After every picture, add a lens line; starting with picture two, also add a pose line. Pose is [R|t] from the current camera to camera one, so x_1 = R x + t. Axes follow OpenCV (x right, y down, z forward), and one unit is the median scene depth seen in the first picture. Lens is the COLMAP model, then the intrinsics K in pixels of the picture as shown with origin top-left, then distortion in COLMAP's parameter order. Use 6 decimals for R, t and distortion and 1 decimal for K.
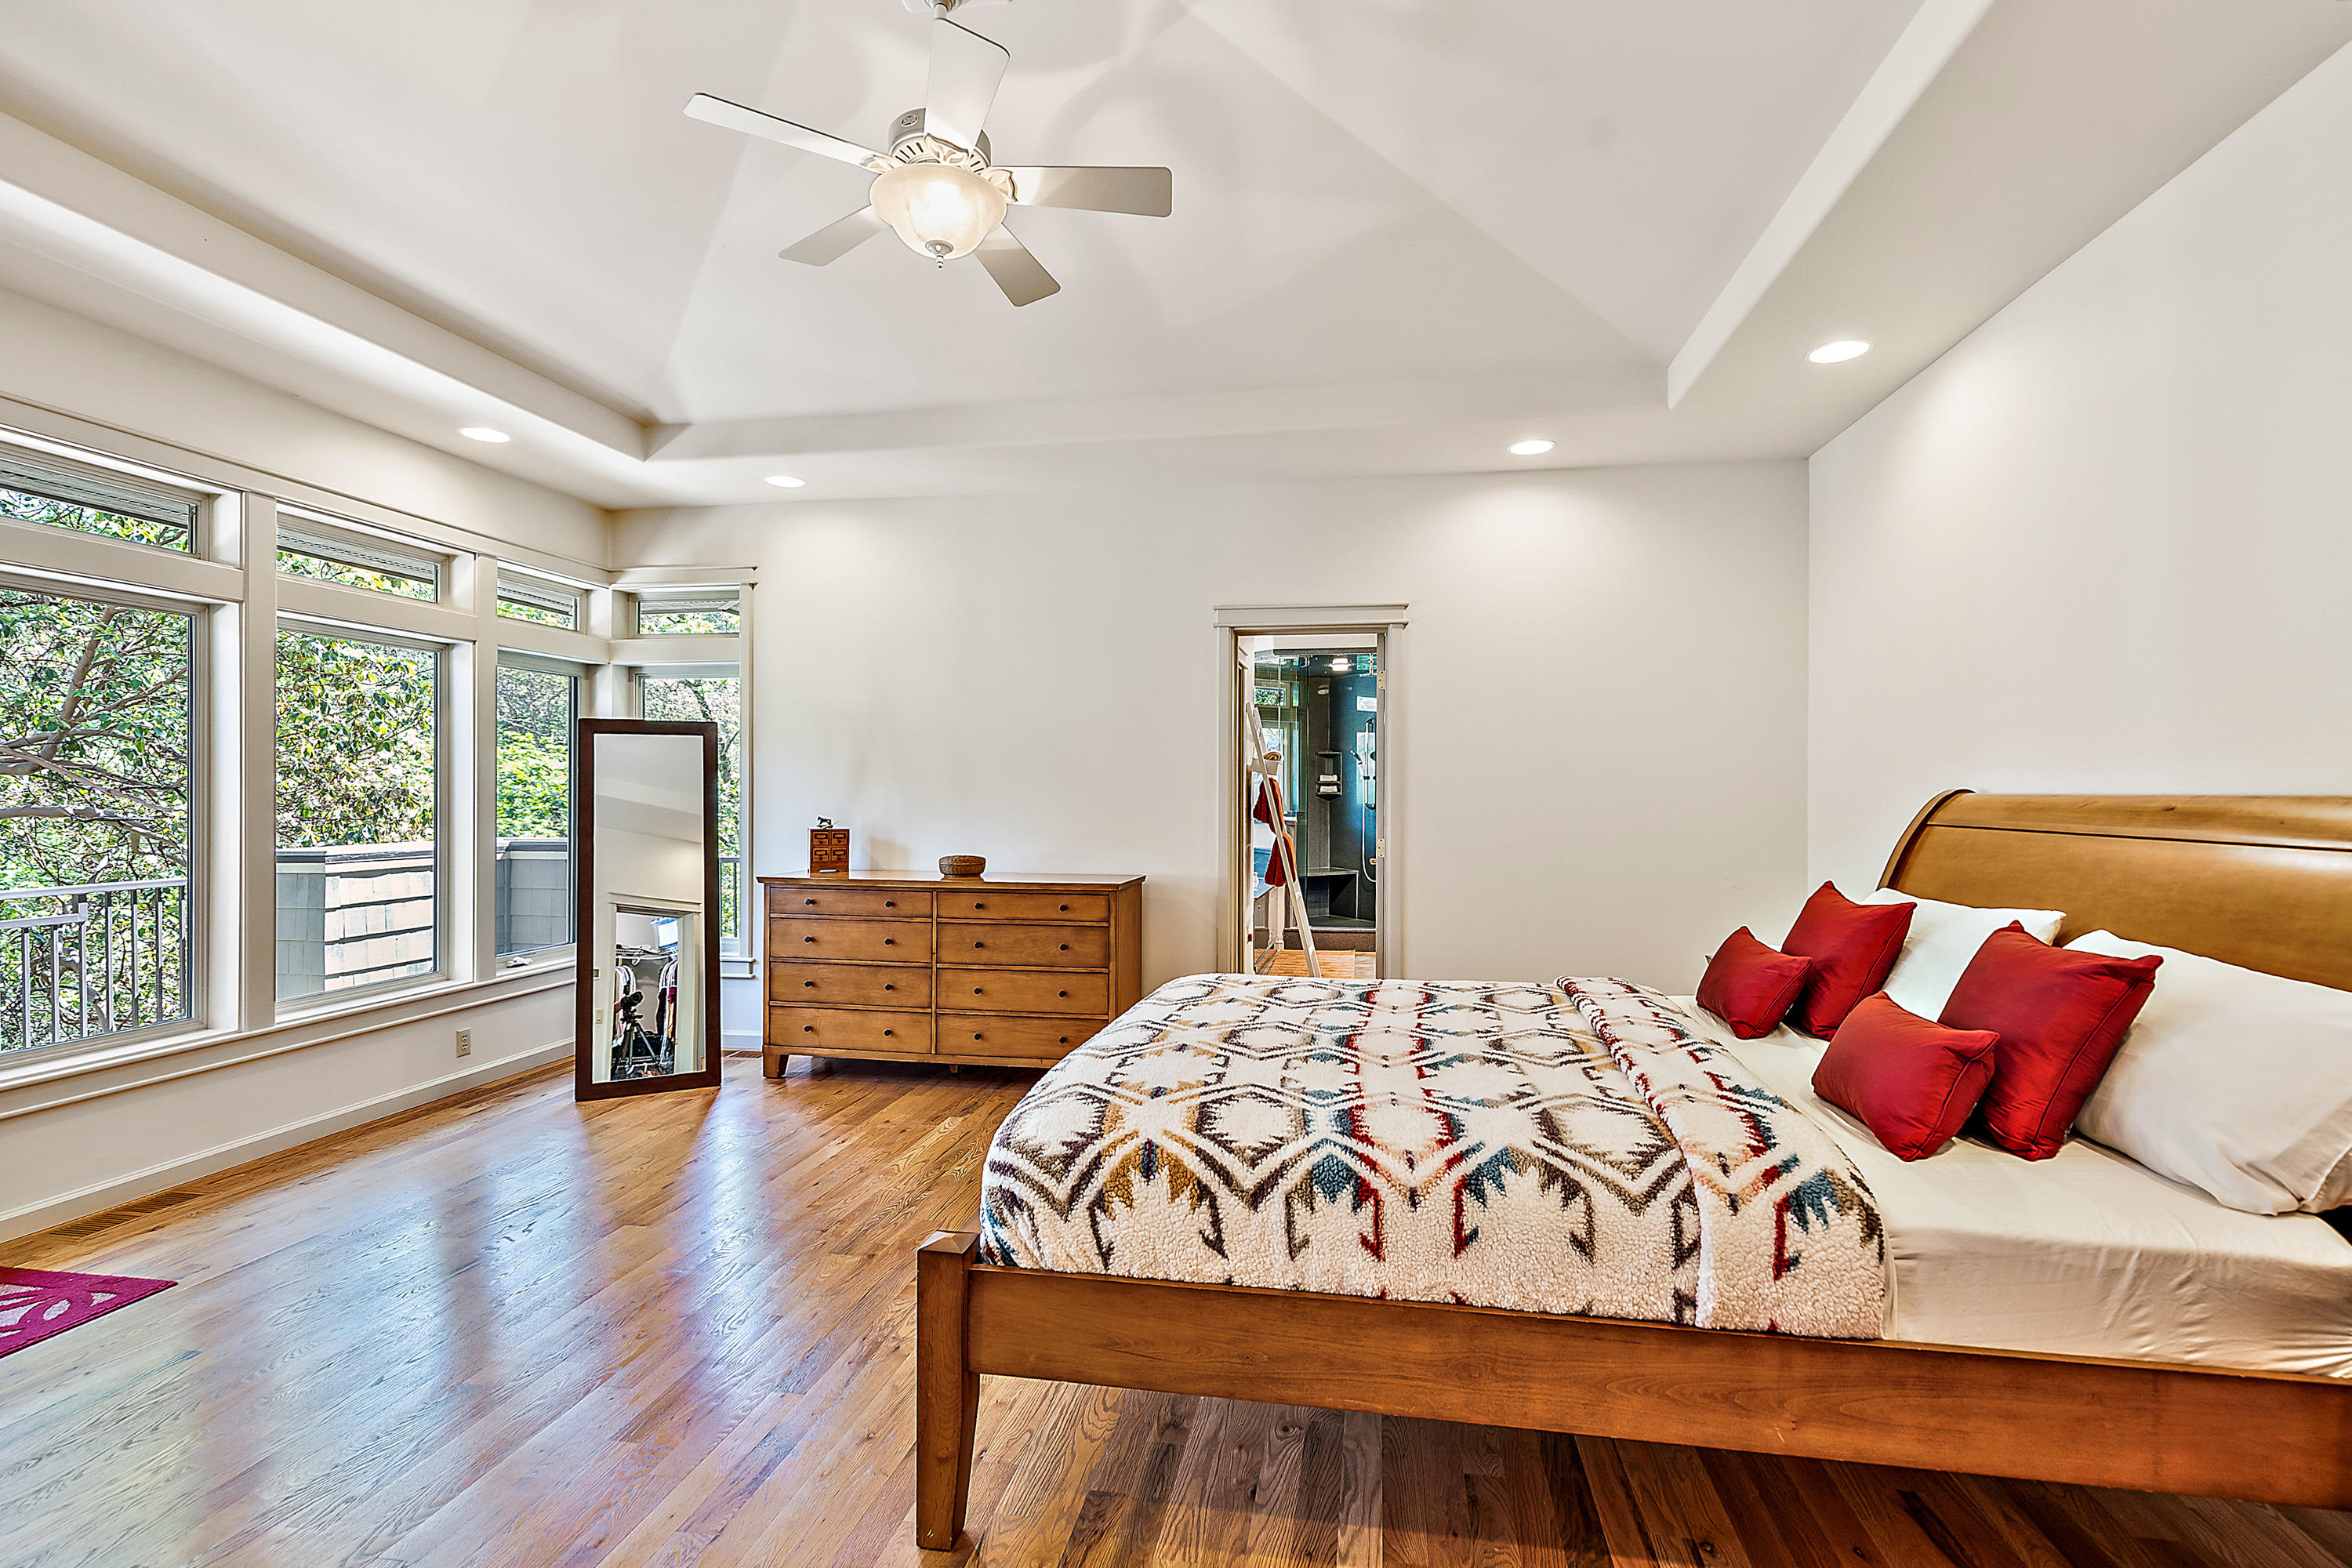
lens RADIAL K [[1084.3, 0, 1174.7], [0, 1084.3, 790.9], [0, 0, 1]] dist [0.008487, -0.001363]
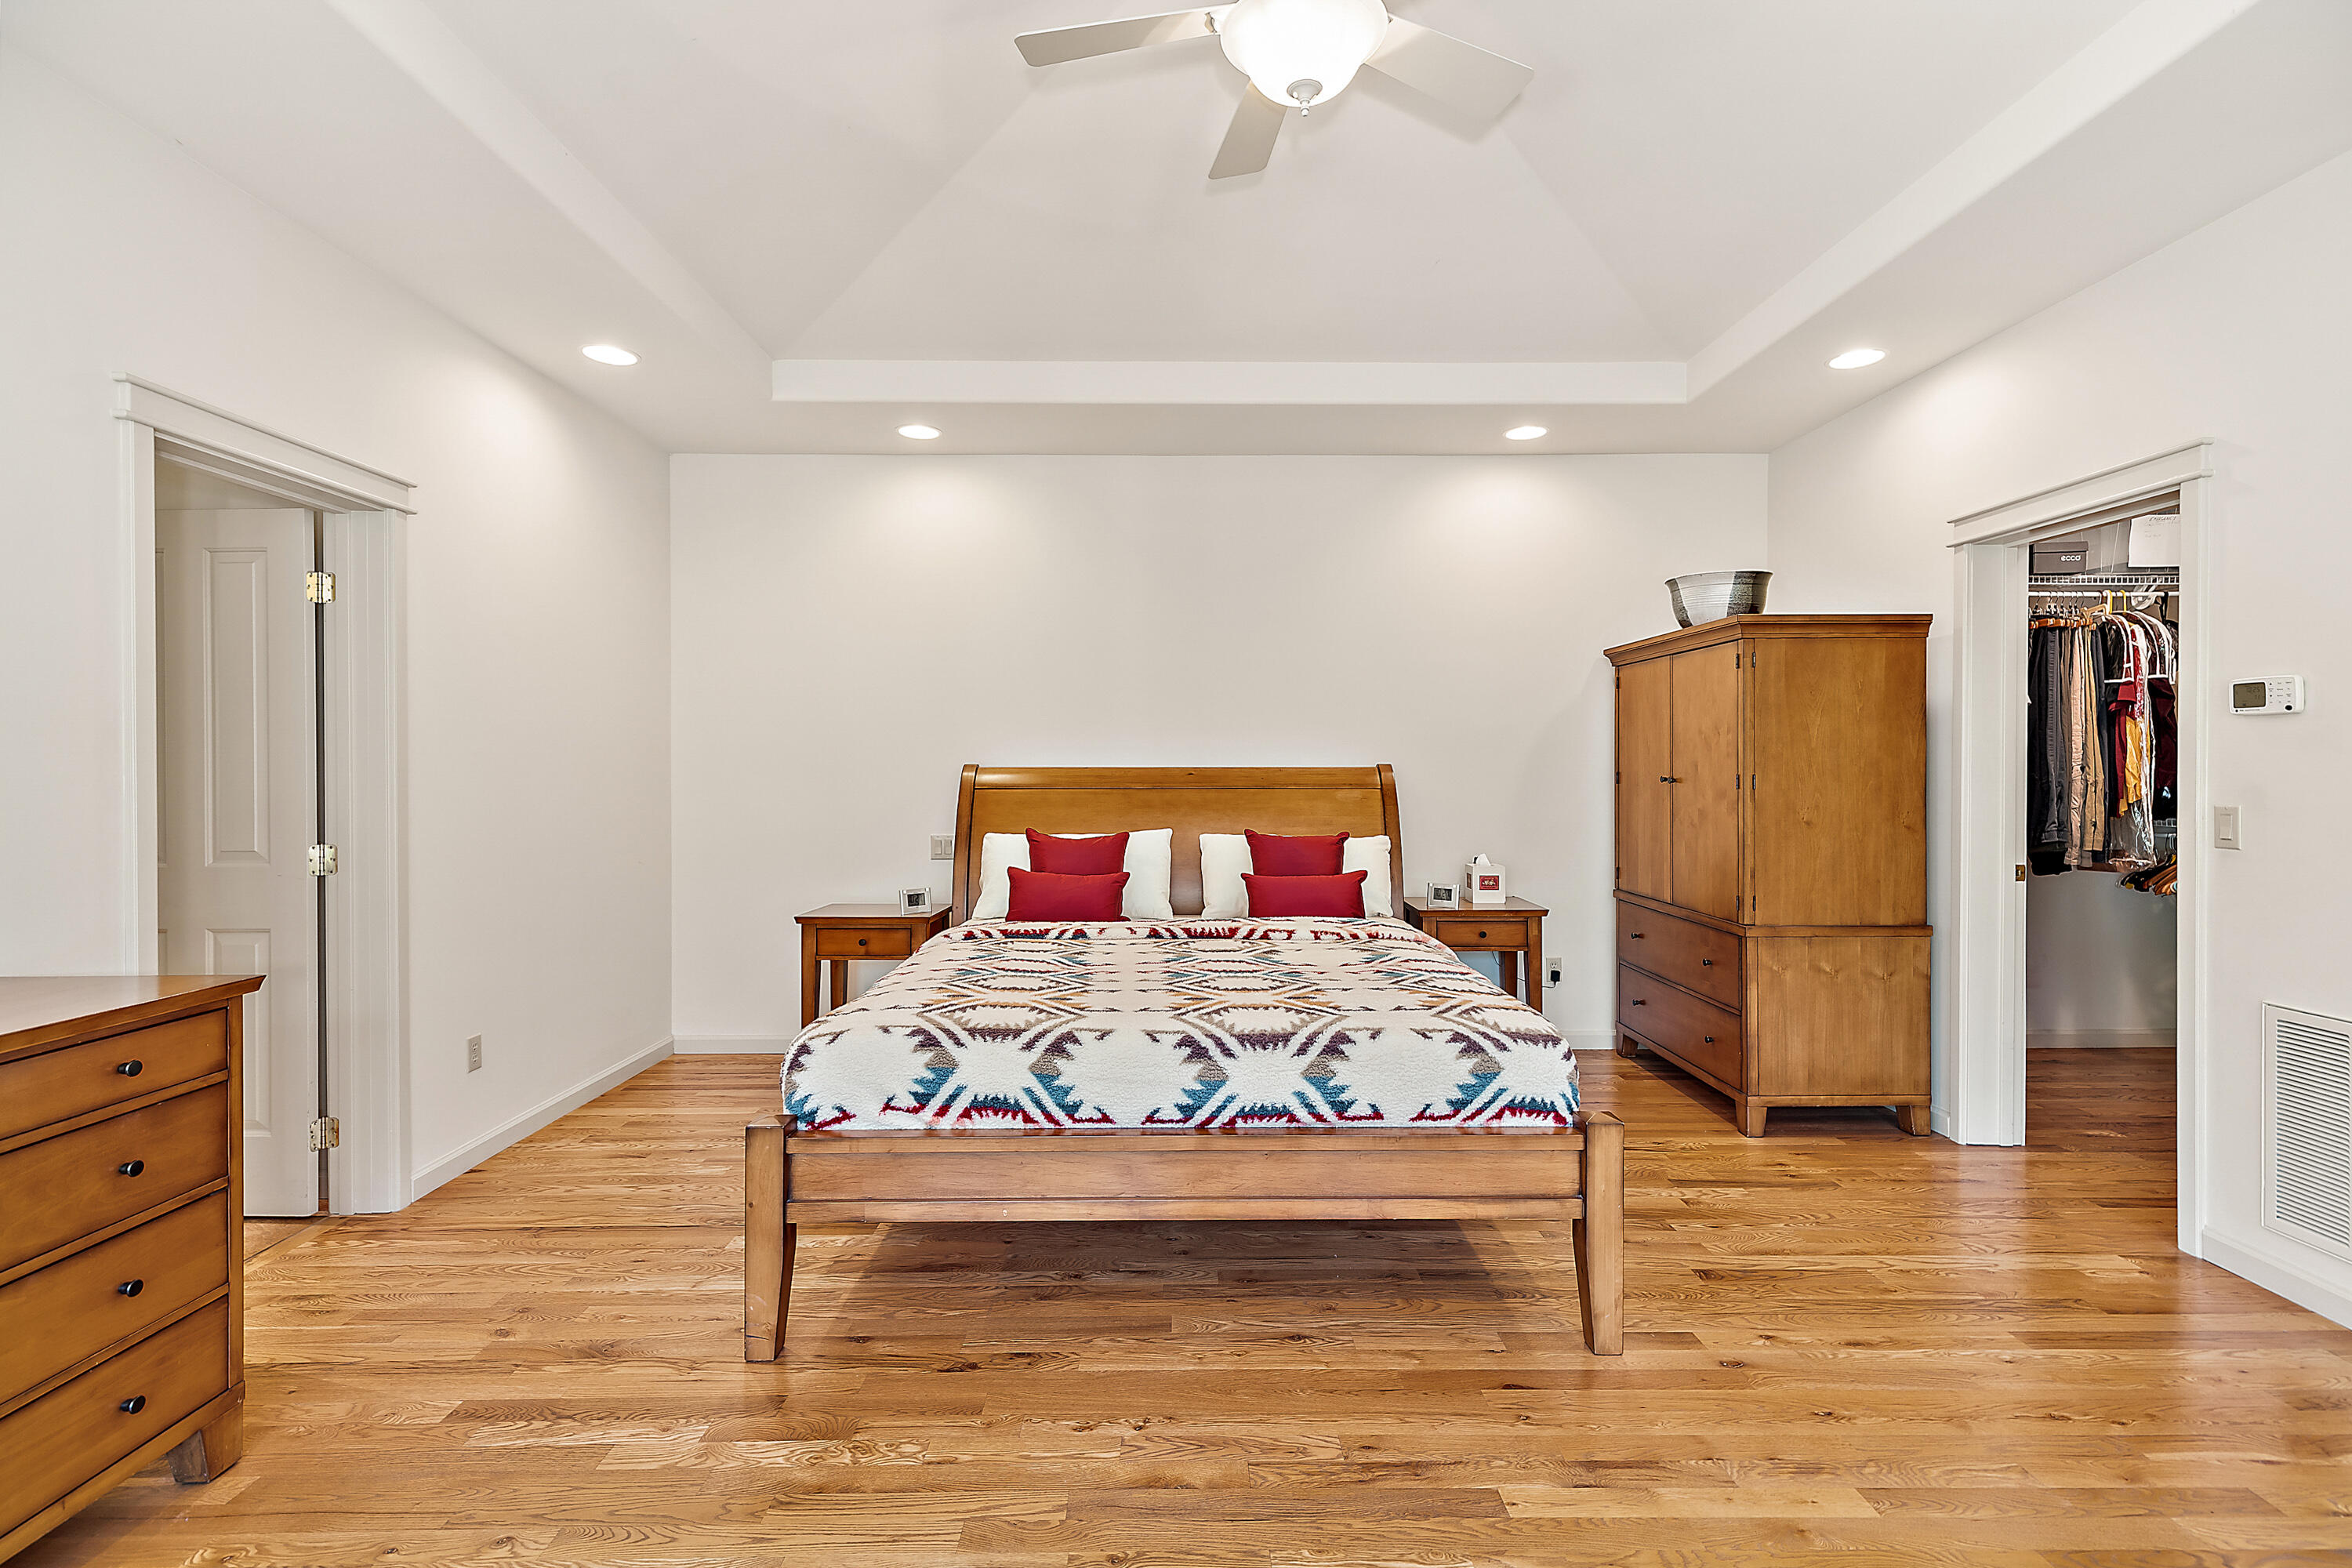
lens RADIAL K [[1084.3, 0, 1185.6], [0, 1084.3, 771.5], [0, 0, 1]] dist [0.008487, -0.001363]
pose [[-0.187965, -0.007138, 0.982150, -1.226491], [-0.000296, 0.999974, 0.007211, -0.005511], [-0.982176, 0.001064, -0.187963, 1.525068]]
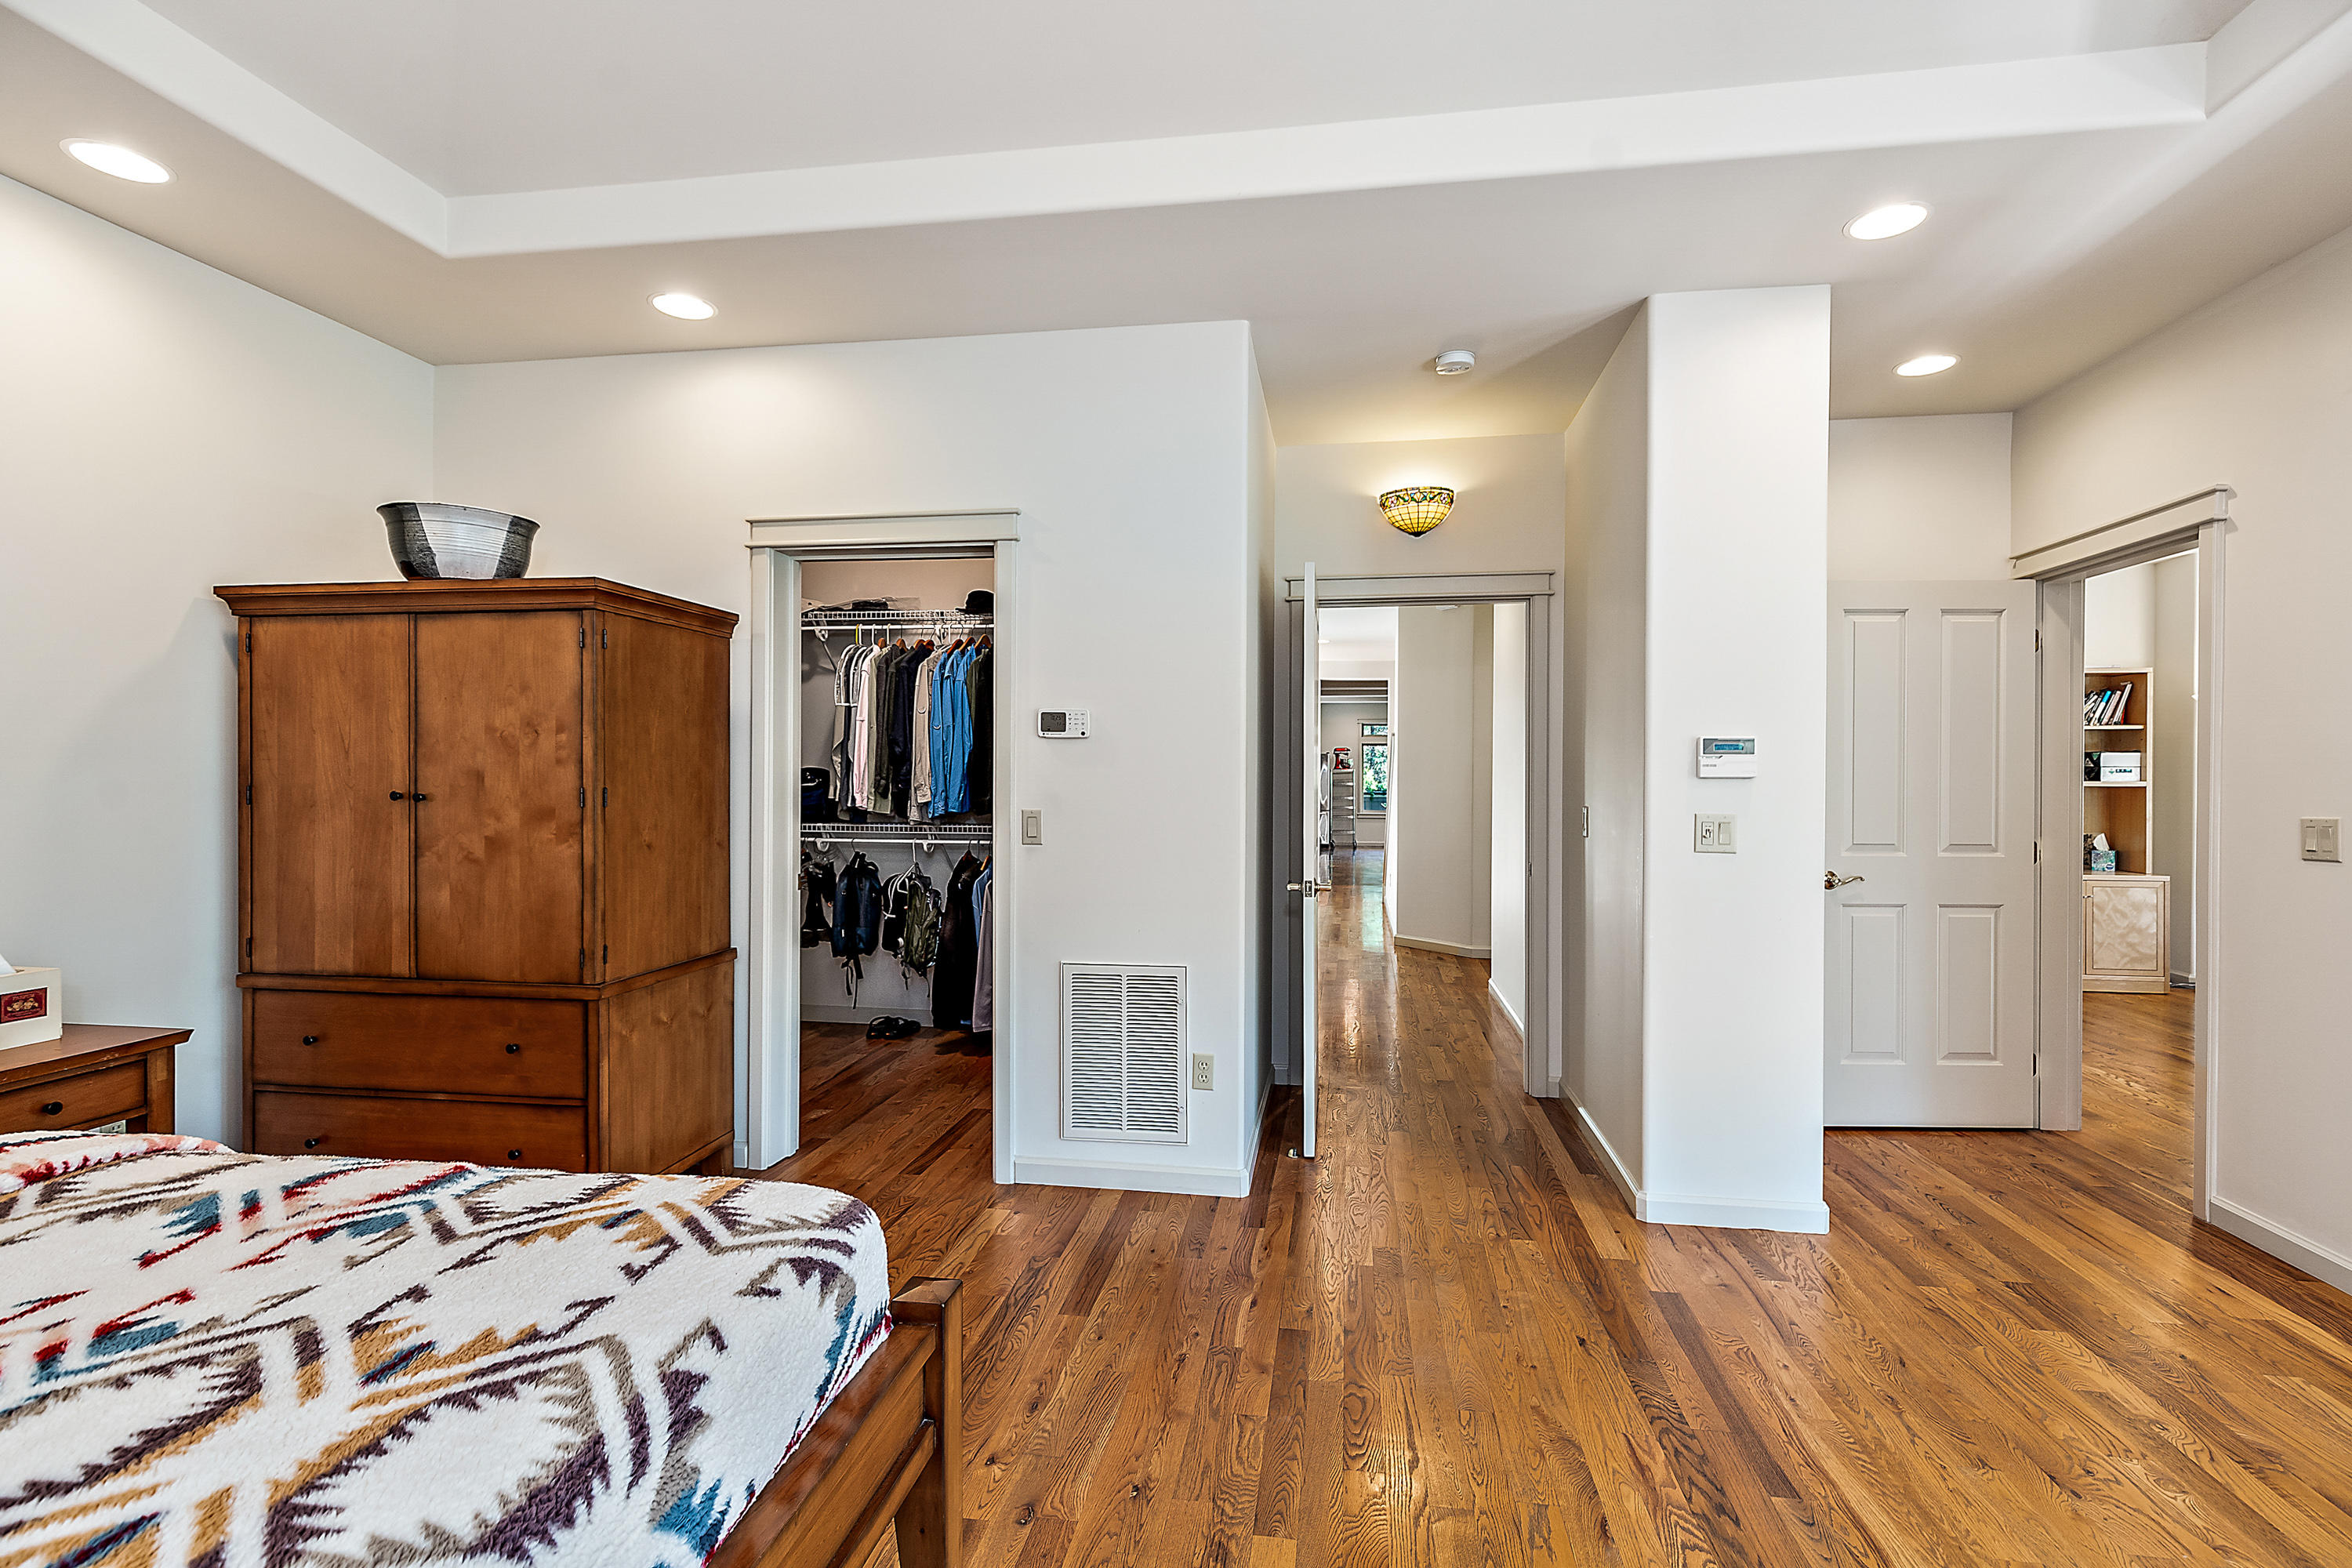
lens RADIAL K [[1084.3, 0, 1183.3], [0, 1084.3, 777.1], [0, 0, 1]] dist [0.008487, -0.001363]
pose [[-0.999442, -0.004734, -0.033069, -0.341331], [-0.004718, 0.999989, -0.000578, -0.004167], [0.033072, -0.000422, -0.999453, 1.674318]]
